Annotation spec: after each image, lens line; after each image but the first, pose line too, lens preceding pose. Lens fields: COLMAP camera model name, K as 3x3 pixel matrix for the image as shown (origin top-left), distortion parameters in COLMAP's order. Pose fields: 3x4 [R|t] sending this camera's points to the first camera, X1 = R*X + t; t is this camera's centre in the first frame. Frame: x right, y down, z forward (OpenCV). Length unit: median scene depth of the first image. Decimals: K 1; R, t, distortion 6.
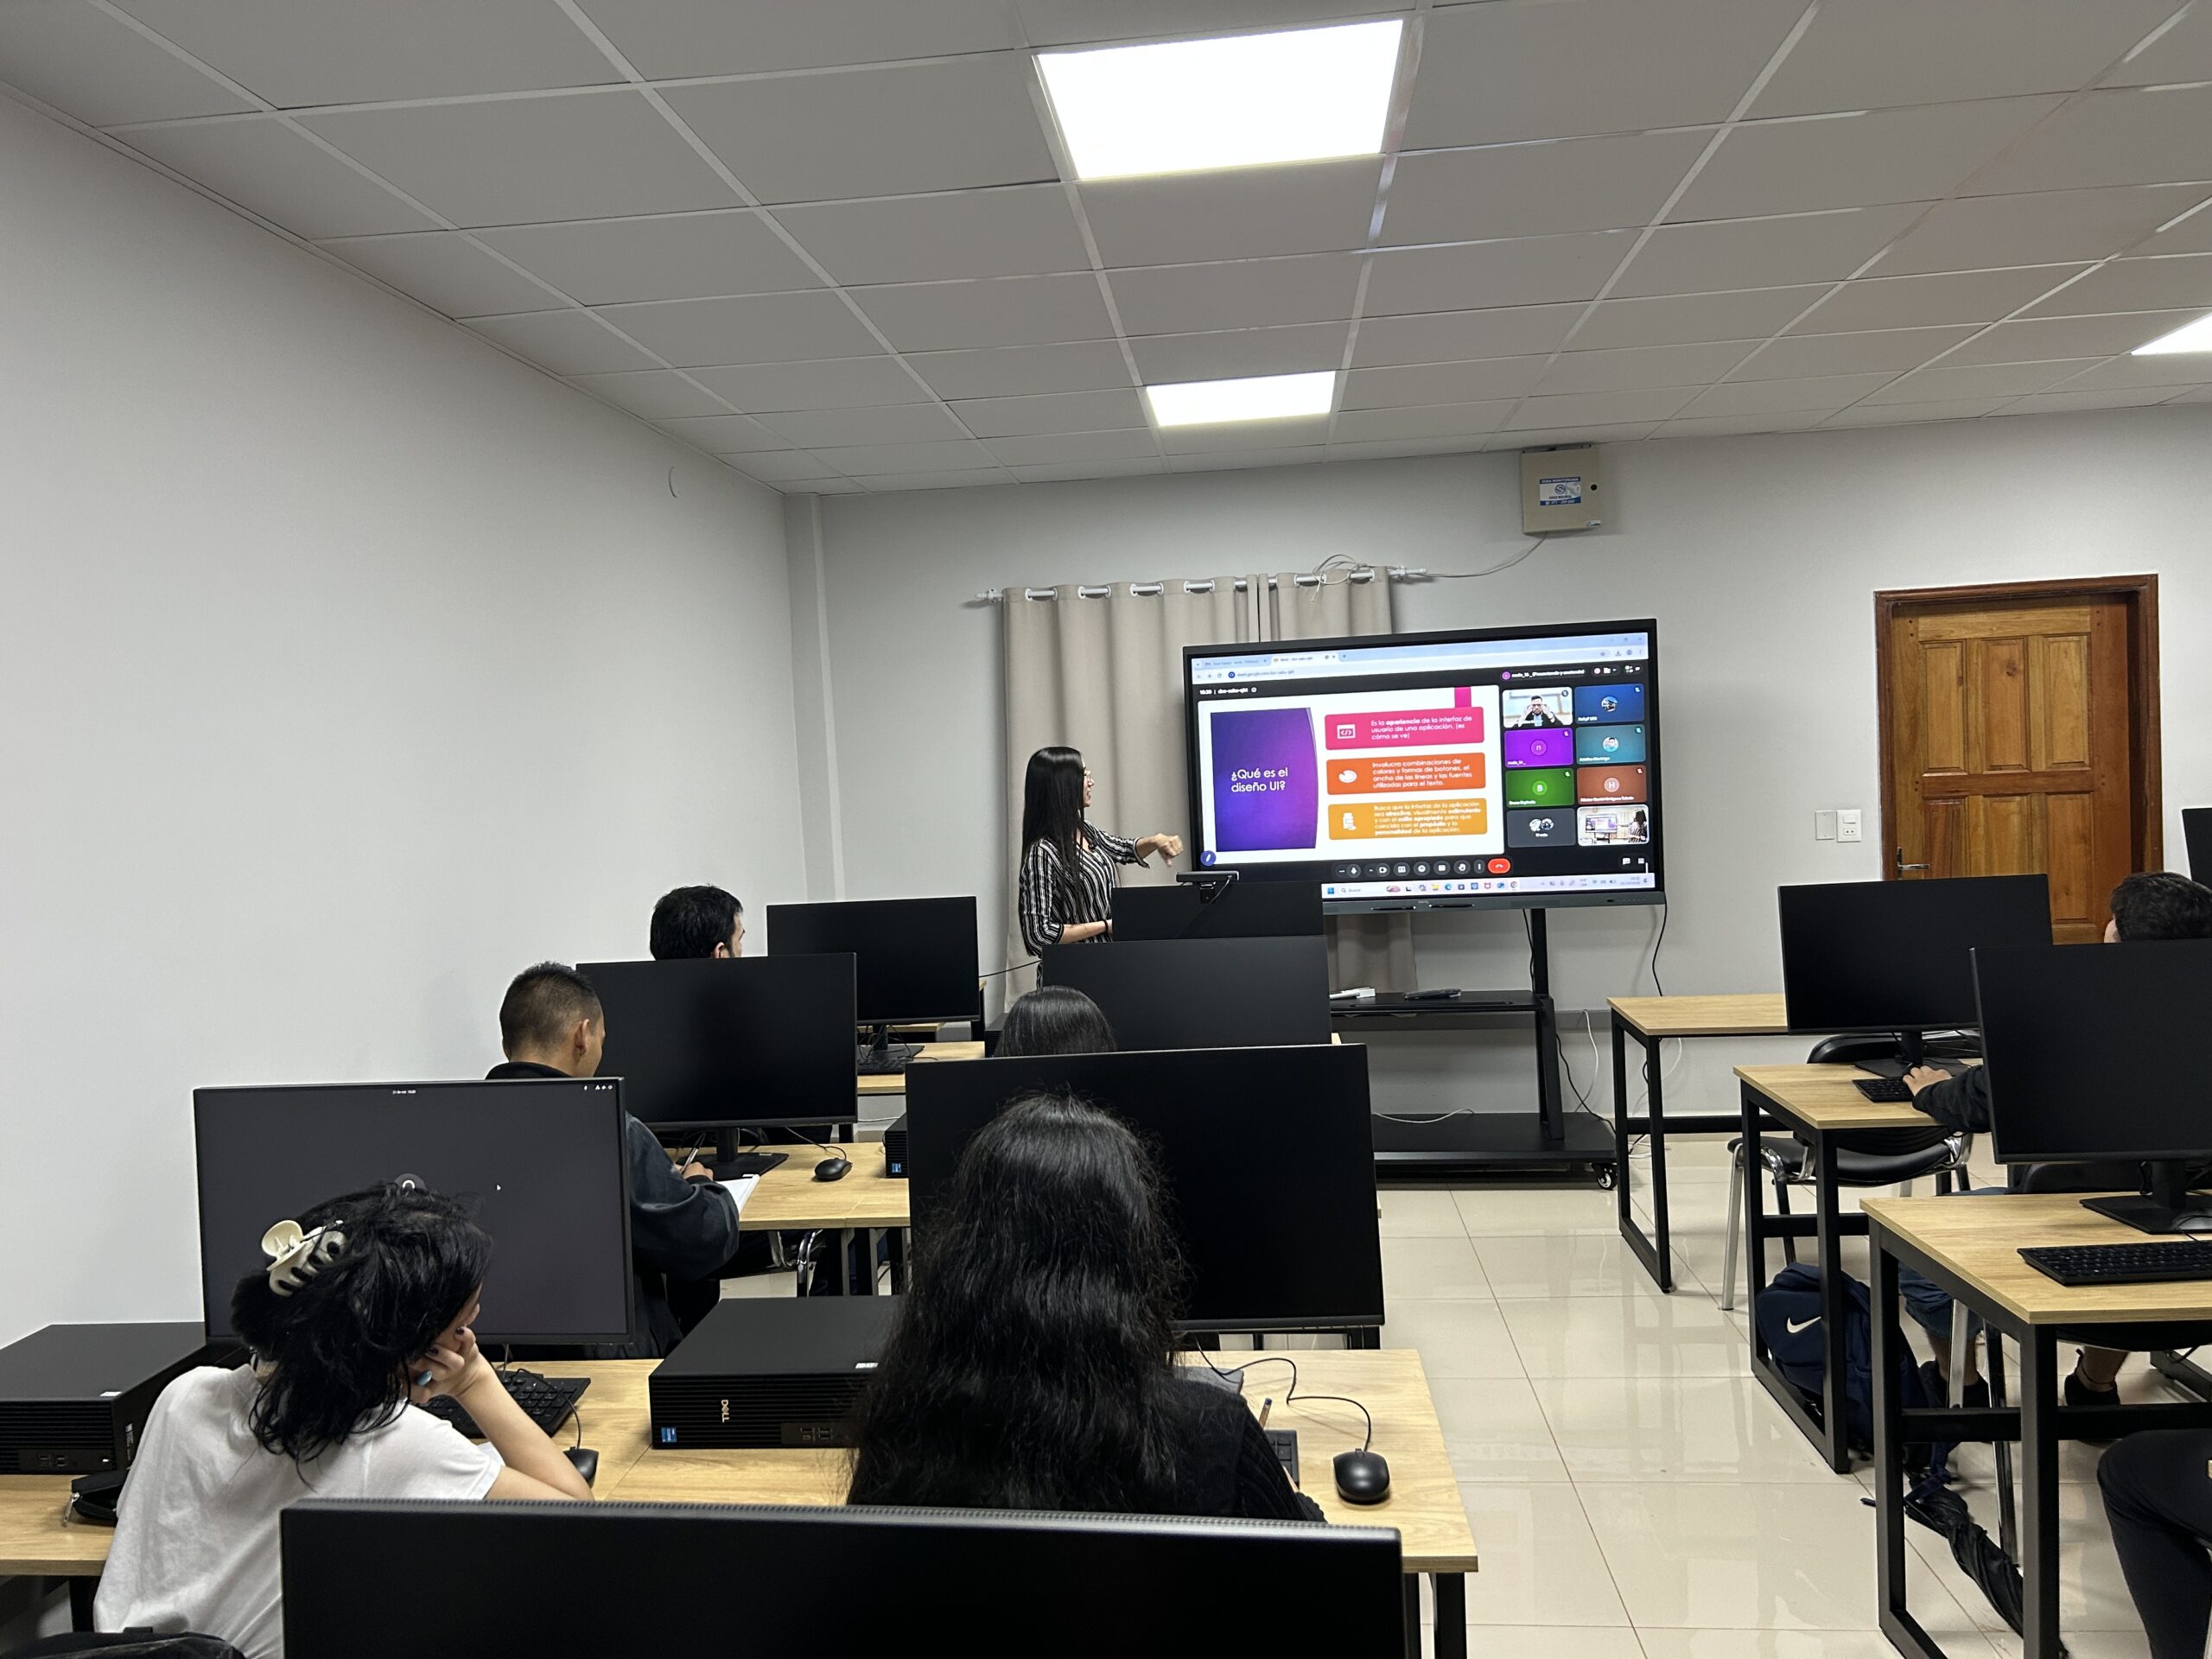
lens RADIAL K [[1707.5, 0, 1097.3], [0, 1707.5, 828.2], [0, 0, 1]] dist [0.039196, -0.004250]
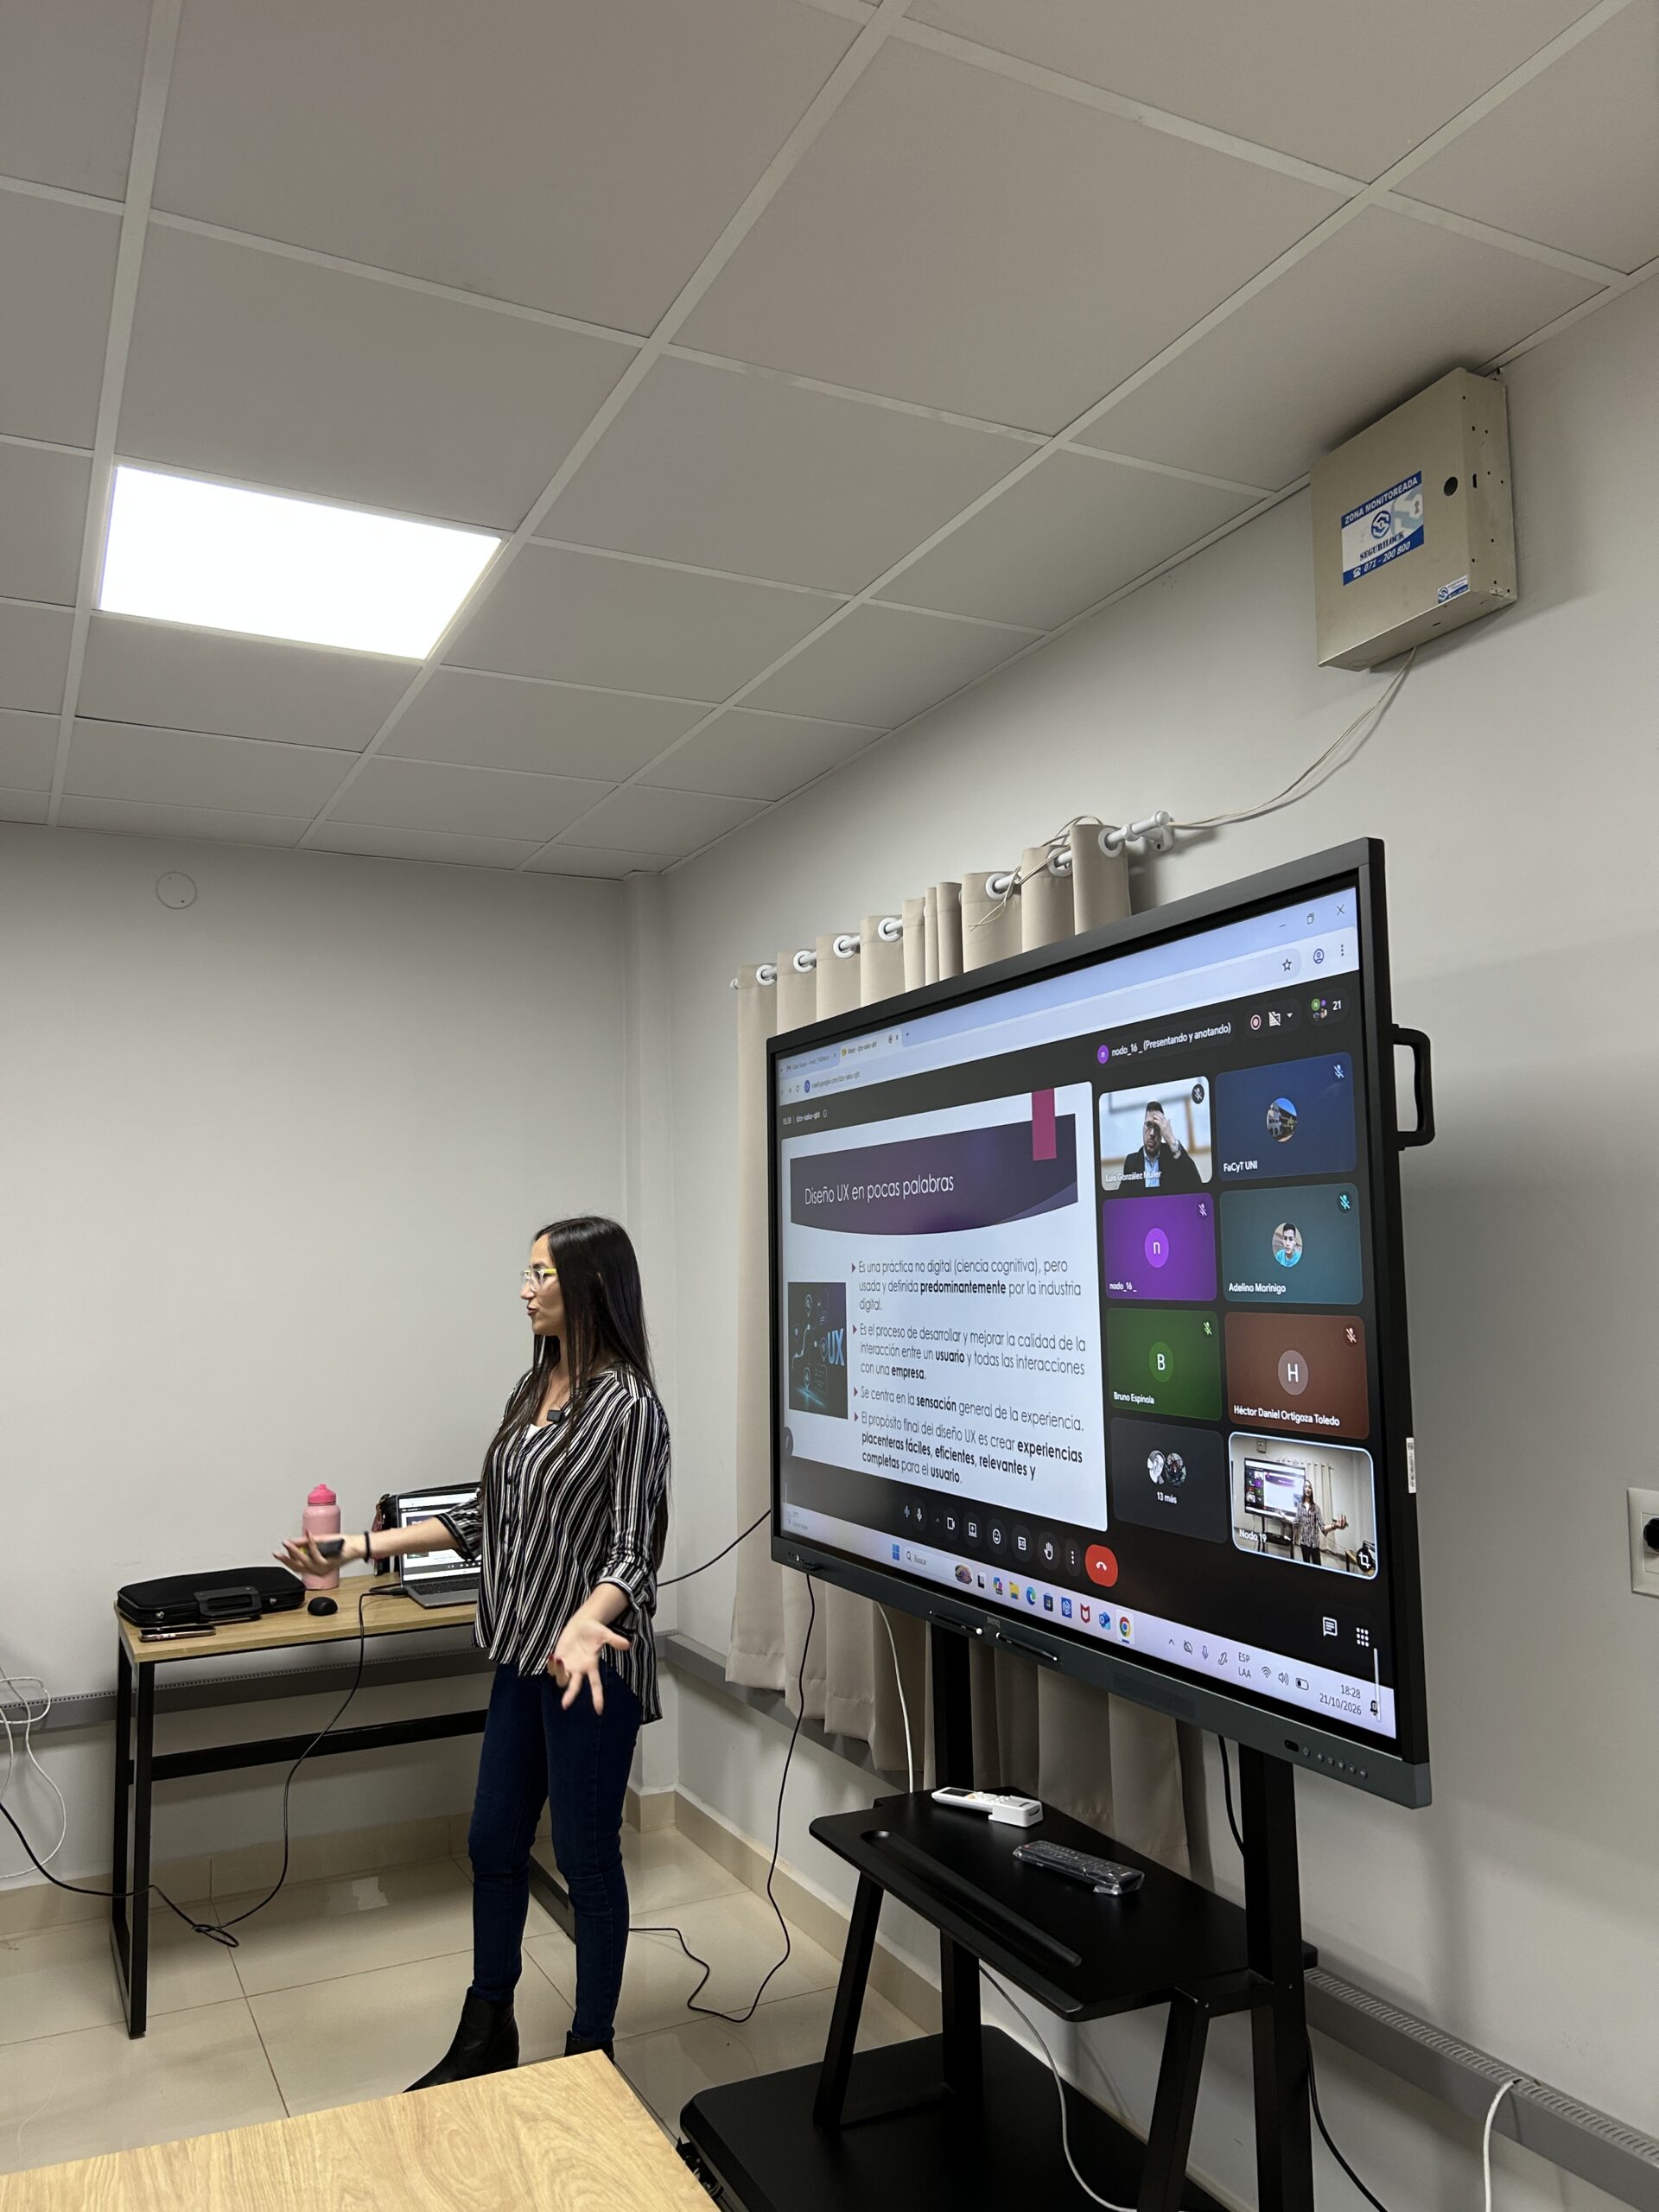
lens RADIAL K [[1707.5, 0, 833.5], [0, 1707.5, 1098.5], [0, 0, 1]] dist [0.039196, -0.004250]
pose [[0.532657, -0.043330, -0.845222, 0.525798], [-0.048499, 0.995485, -0.081597, -0.045690], [0.844941, 0.084456, 0.528150, 0.752102]]
